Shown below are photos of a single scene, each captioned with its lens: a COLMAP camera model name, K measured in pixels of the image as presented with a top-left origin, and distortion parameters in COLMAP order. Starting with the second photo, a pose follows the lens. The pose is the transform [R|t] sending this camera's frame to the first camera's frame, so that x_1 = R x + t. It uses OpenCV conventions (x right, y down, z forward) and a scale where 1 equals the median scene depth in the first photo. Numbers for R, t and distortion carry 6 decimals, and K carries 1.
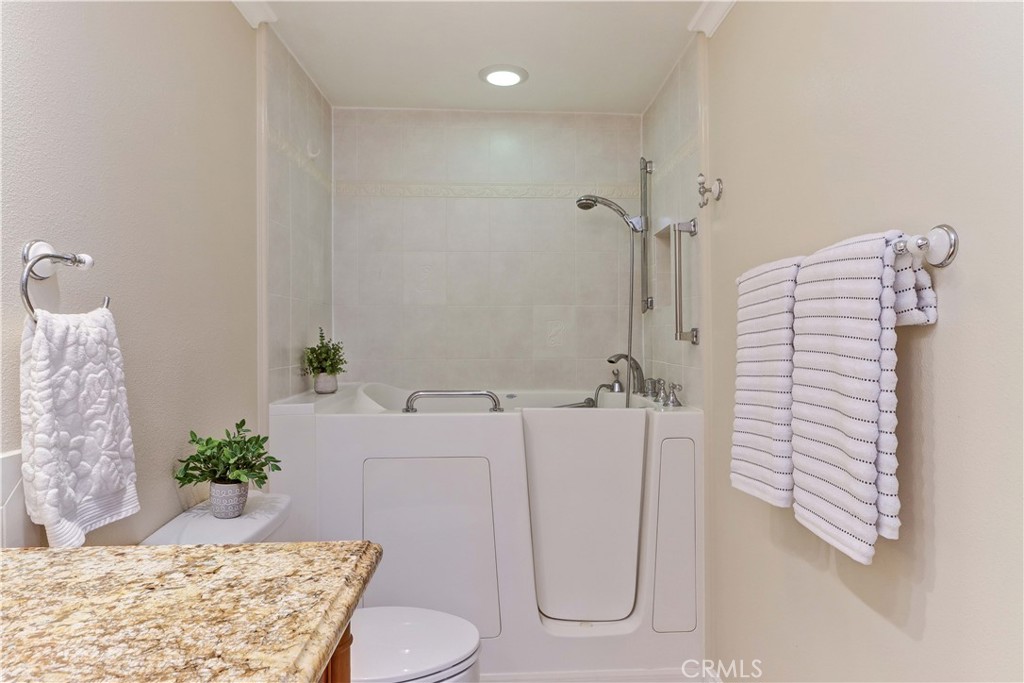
lens RADIAL K [[593.4, 0, 522.6], [0, 593.4, 332.5], [0, 0, 1]] dist [0.000988, -0.003788]
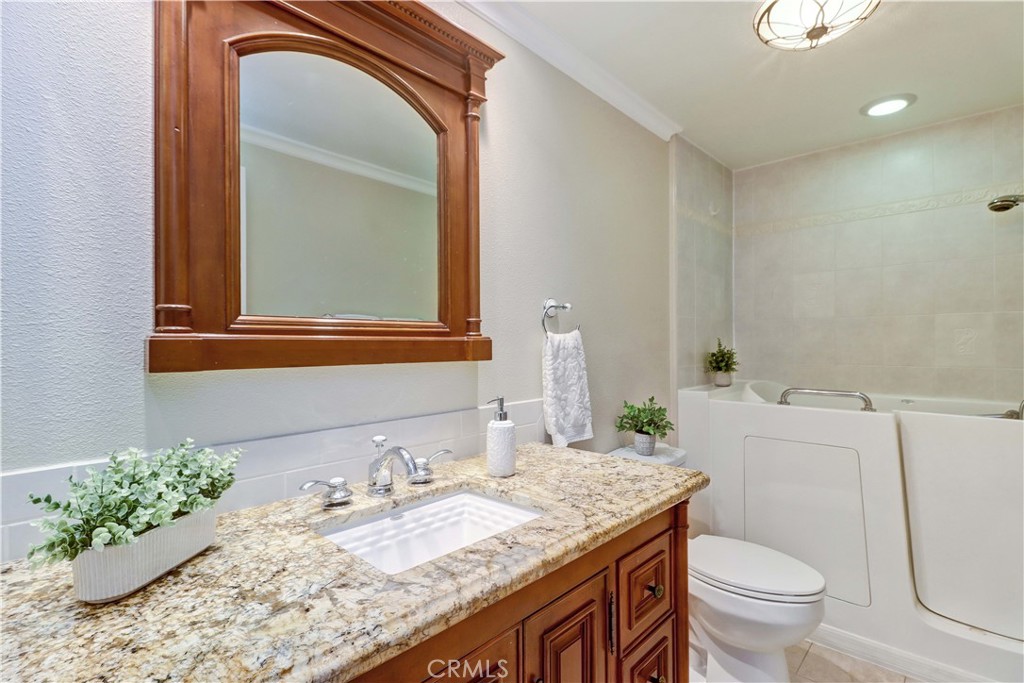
lens RADIAL K [[478.2, 0, 517.9], [0, 478.2, 343.2], [0, 0, 1]] dist [0.015905, -0.000802]
pose [[0.694278, -0.001350, -0.719706, 0.316591], [0.004978, 0.999983, 0.002926, -0.004544], [0.719690, -0.005615, 0.694273, -0.249102]]
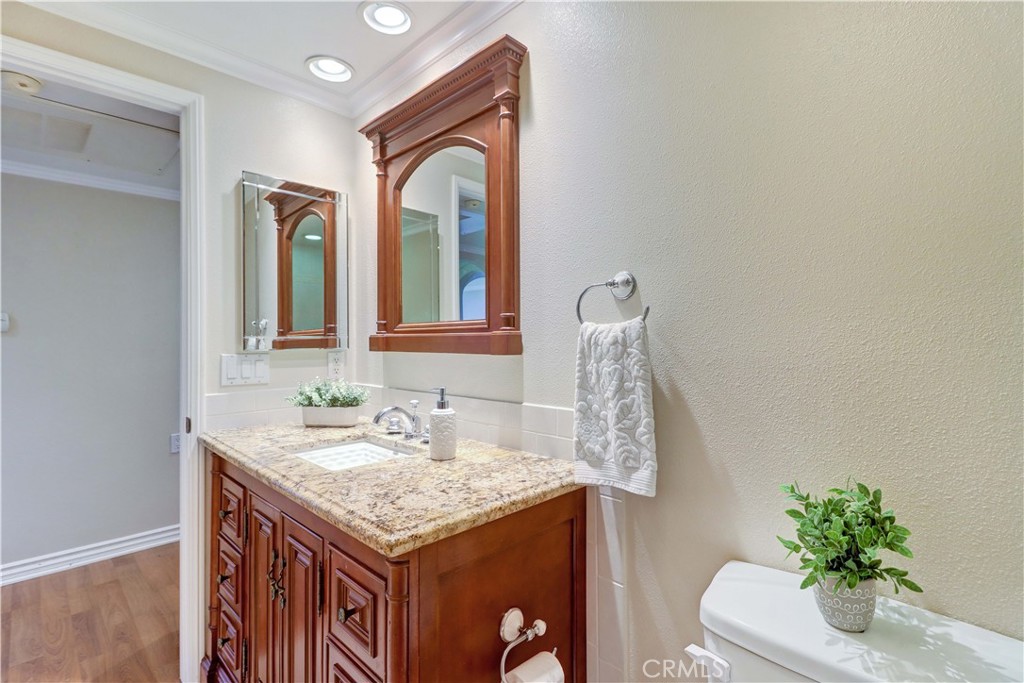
lens RADIAL K [[464.3, 0, 514.7], [0, 464.3, 337.0], [0, 0, 1]] dist [0.016615, 0.000004]
pose [[-0.725338, 0.003353, -0.688385, 0.152486], [0.009994, 0.999934, -0.005659, 0.004886], [0.688321, -0.010984, -0.725323, 1.670565]]
